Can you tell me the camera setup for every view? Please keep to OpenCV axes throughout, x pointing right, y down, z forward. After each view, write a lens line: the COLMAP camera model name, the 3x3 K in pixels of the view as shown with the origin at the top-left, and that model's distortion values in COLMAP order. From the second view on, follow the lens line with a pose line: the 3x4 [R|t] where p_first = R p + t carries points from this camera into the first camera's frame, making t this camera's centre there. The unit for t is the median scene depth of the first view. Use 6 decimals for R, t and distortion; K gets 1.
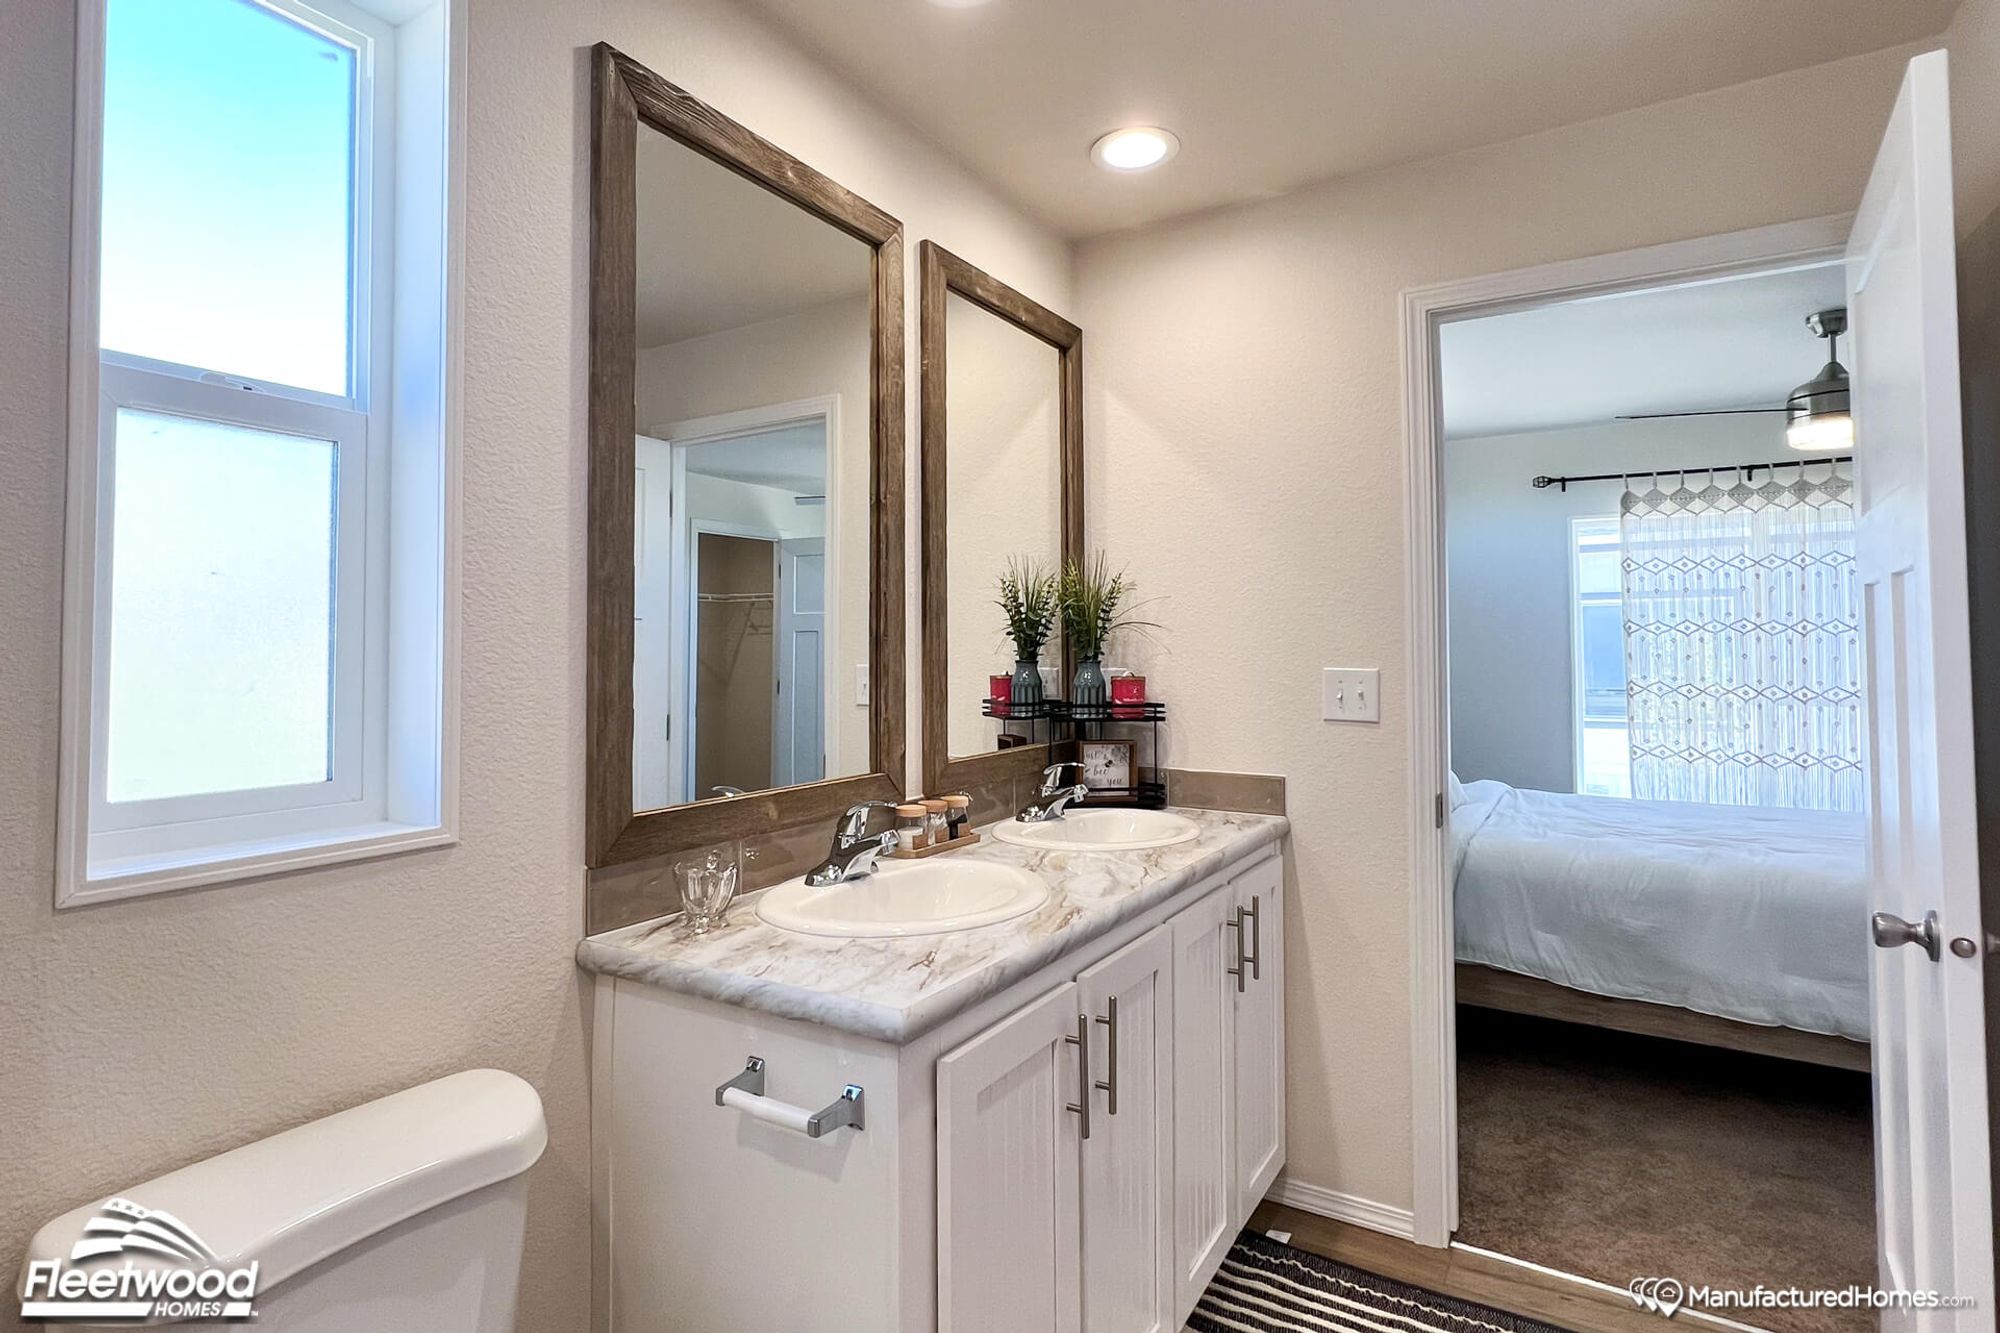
lens RADIAL K [[992.7, 0, 998.7], [0, 992.7, 617.6], [0, 0, 1]] dist [-0.000127, 0.000114]
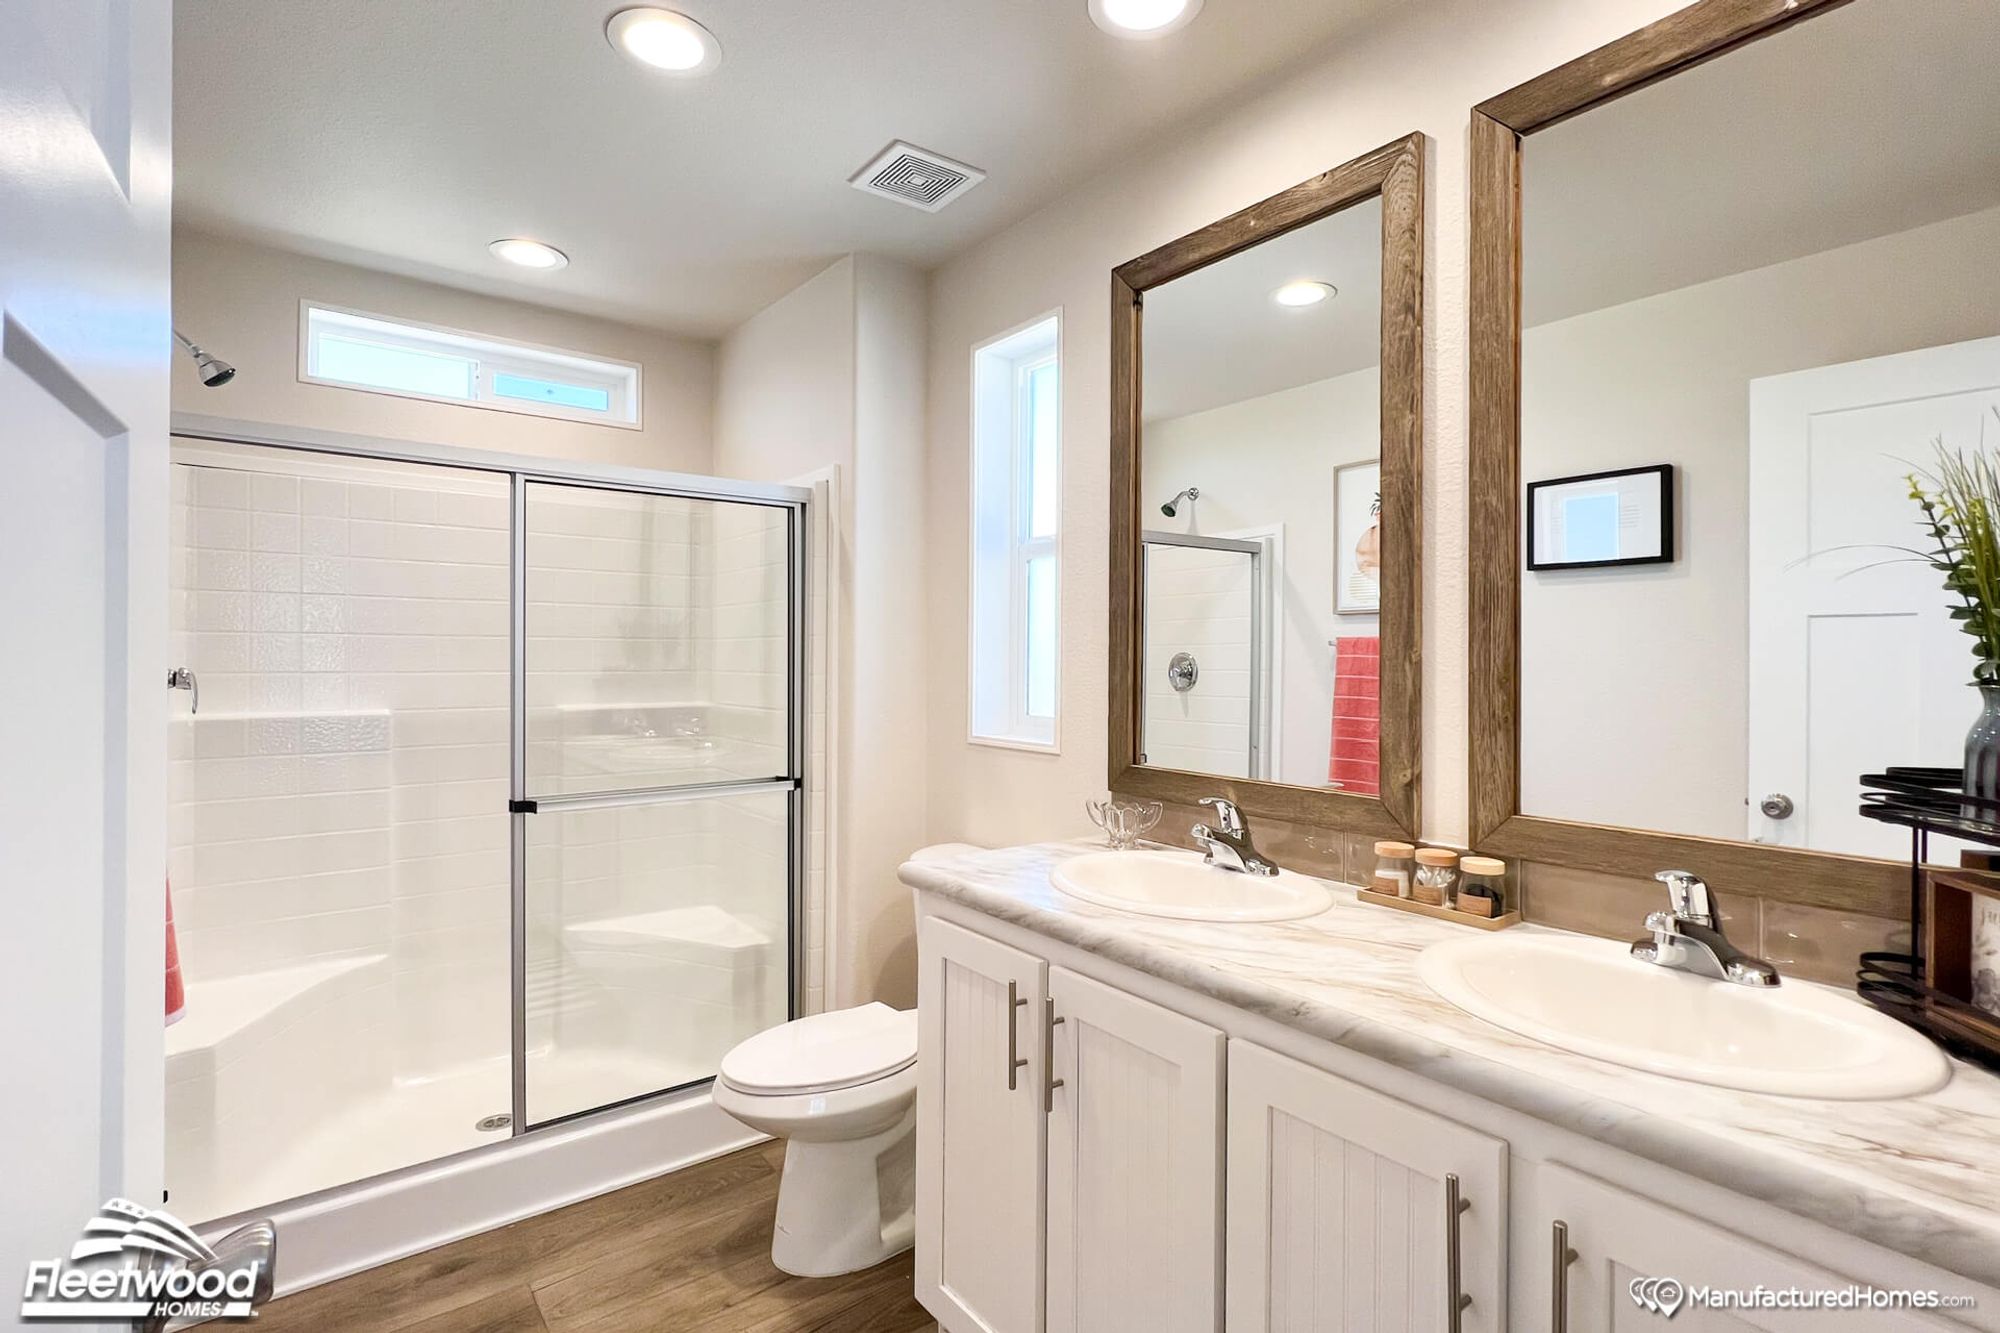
lens RADIAL K [[979.2, 0, 999.4], [0, 979.2, 656.9], [0, 0, 1]] dist [-0.001109, 0.000063]
pose [[-0.368473, -0.002057, -0.929636, 1.082143], [0.023922, 0.999645, -0.011693, 0.046375], [0.929330, -0.026547, -0.368294, 1.357893]]
